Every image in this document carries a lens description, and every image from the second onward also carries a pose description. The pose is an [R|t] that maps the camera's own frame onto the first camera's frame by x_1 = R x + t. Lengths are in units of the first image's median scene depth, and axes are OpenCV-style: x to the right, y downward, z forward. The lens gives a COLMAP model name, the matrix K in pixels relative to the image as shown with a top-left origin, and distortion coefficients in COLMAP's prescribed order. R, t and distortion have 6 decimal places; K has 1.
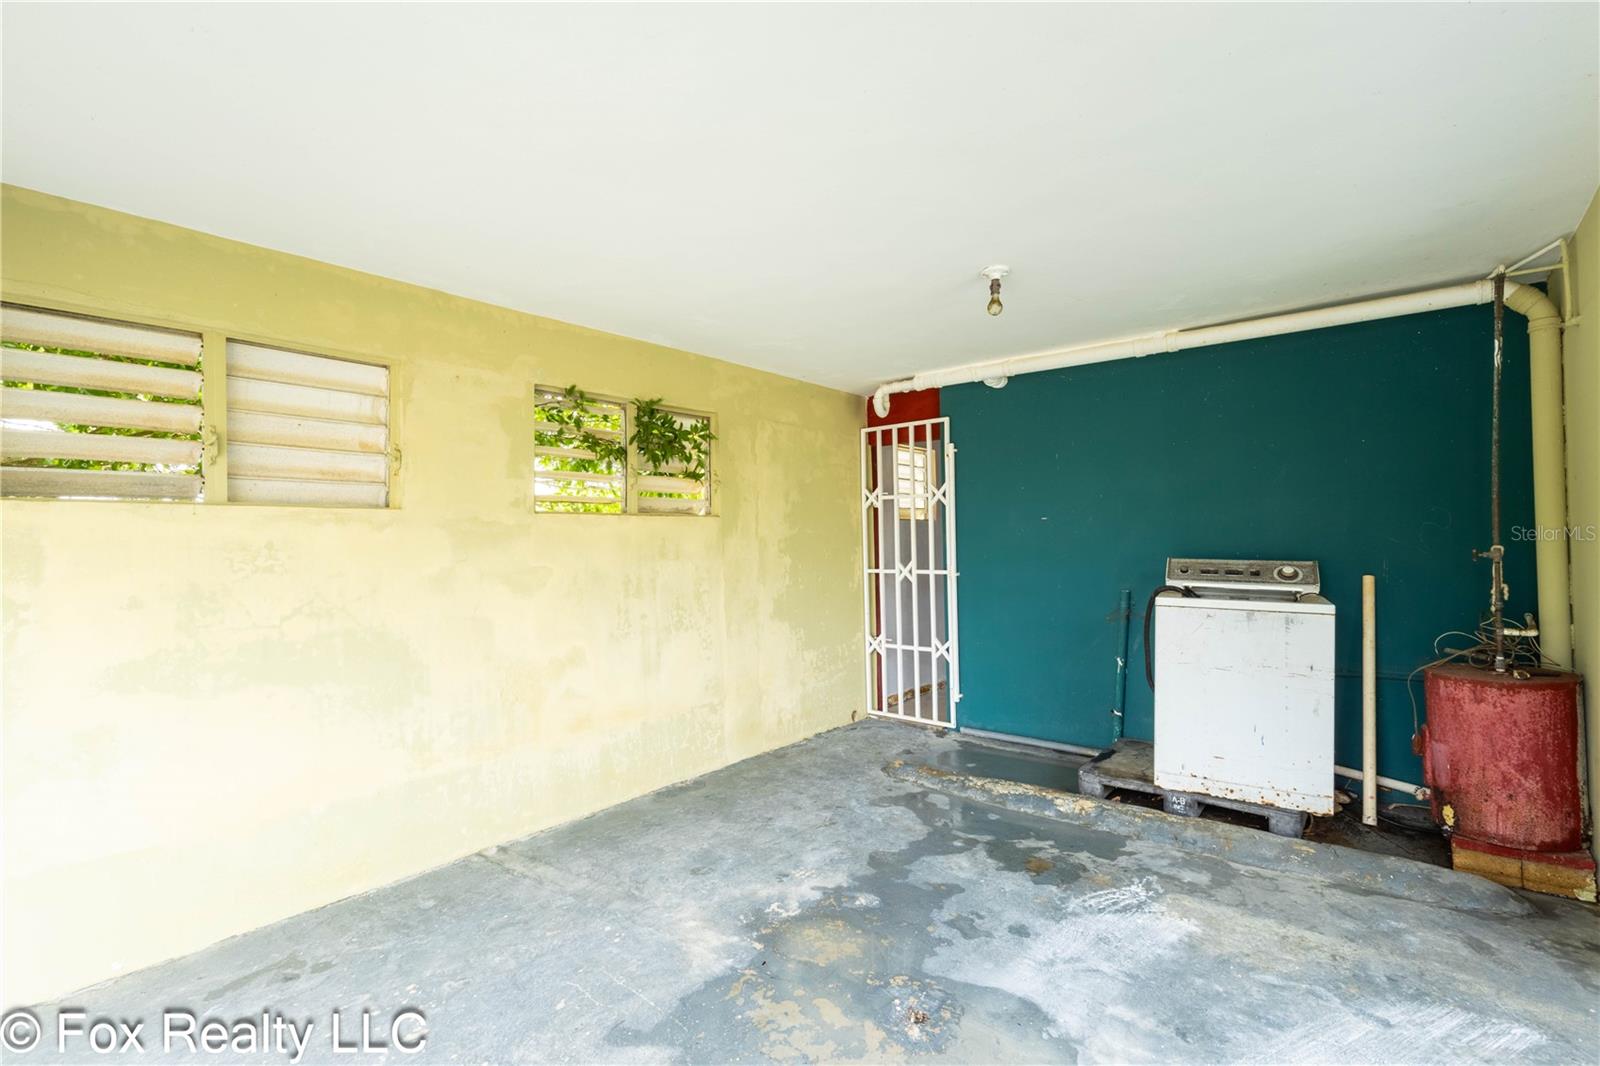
lens RADIAL K [[739.5, 0, 800.0], [0, 739.5, 533.0], [0, 0, 1]] dist [0.001052, -0.000039]
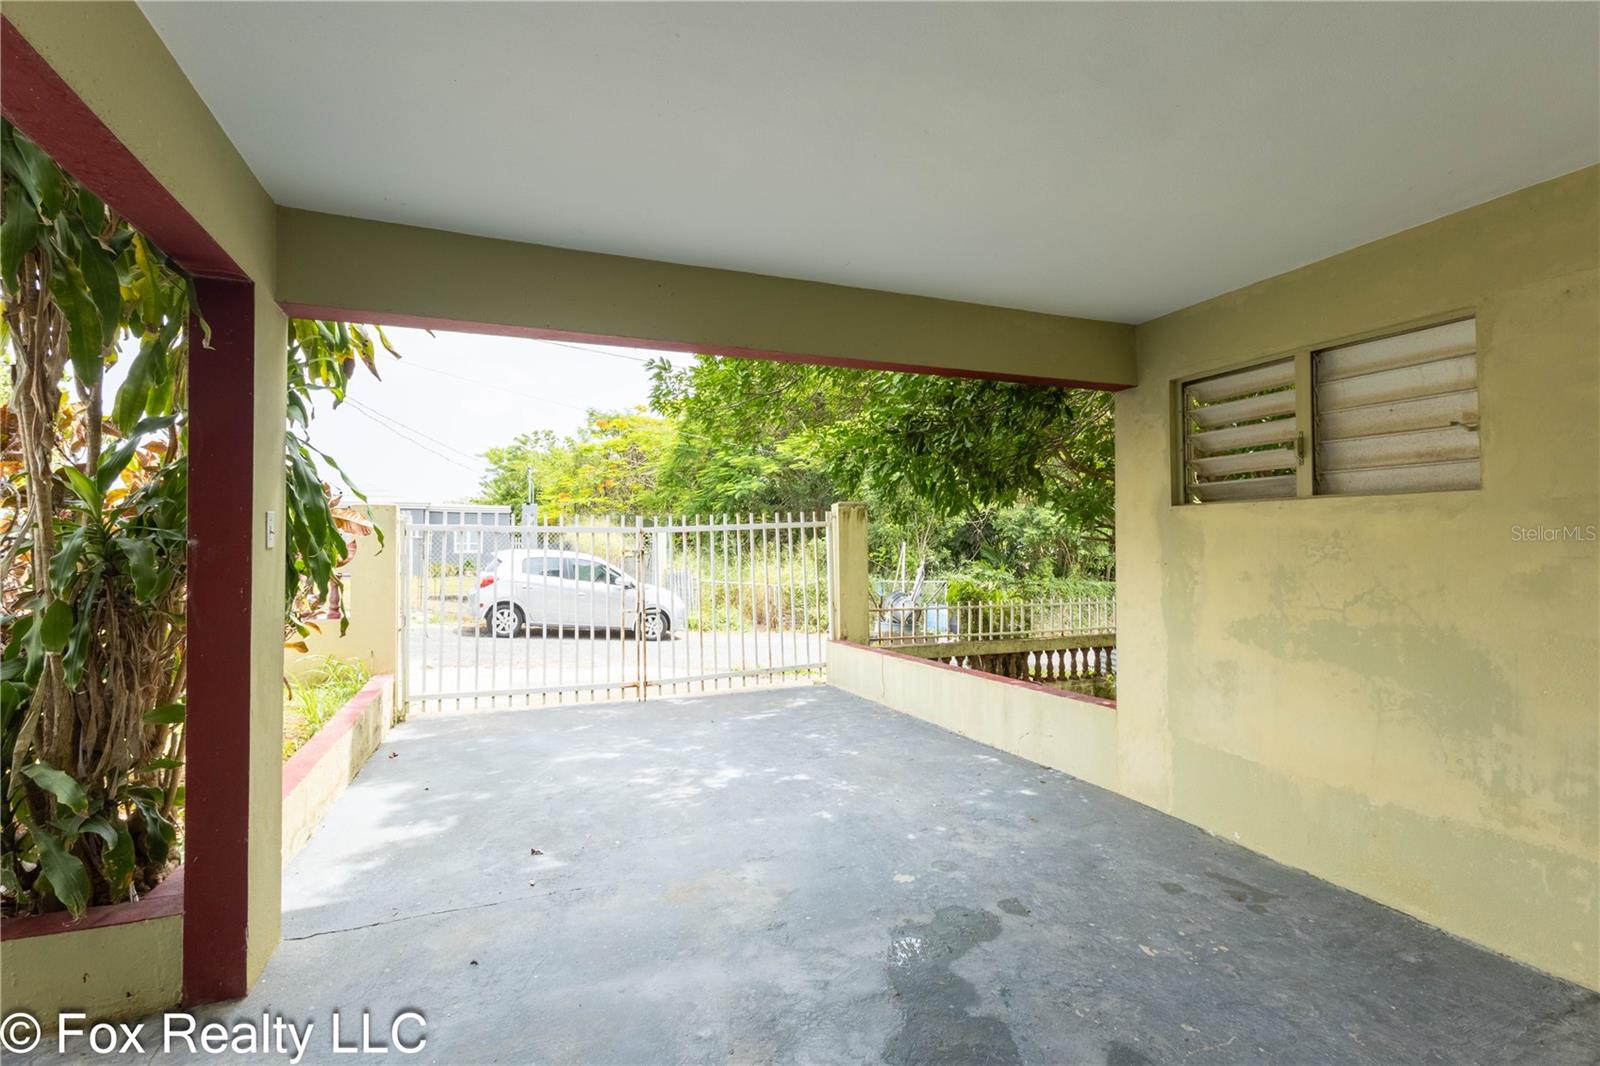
lens RADIAL K [[739.5, 0, 800.0], [0, 739.5, 533.0], [0, 0, 1]] dist [0.001052, -0.000039]
pose [[-0.492053, 0.008842, -0.870521, 0.593842], [0.024507, 0.999693, -0.003698, 0.000440], [0.870220, -0.023154, -0.492118, 0.847370]]
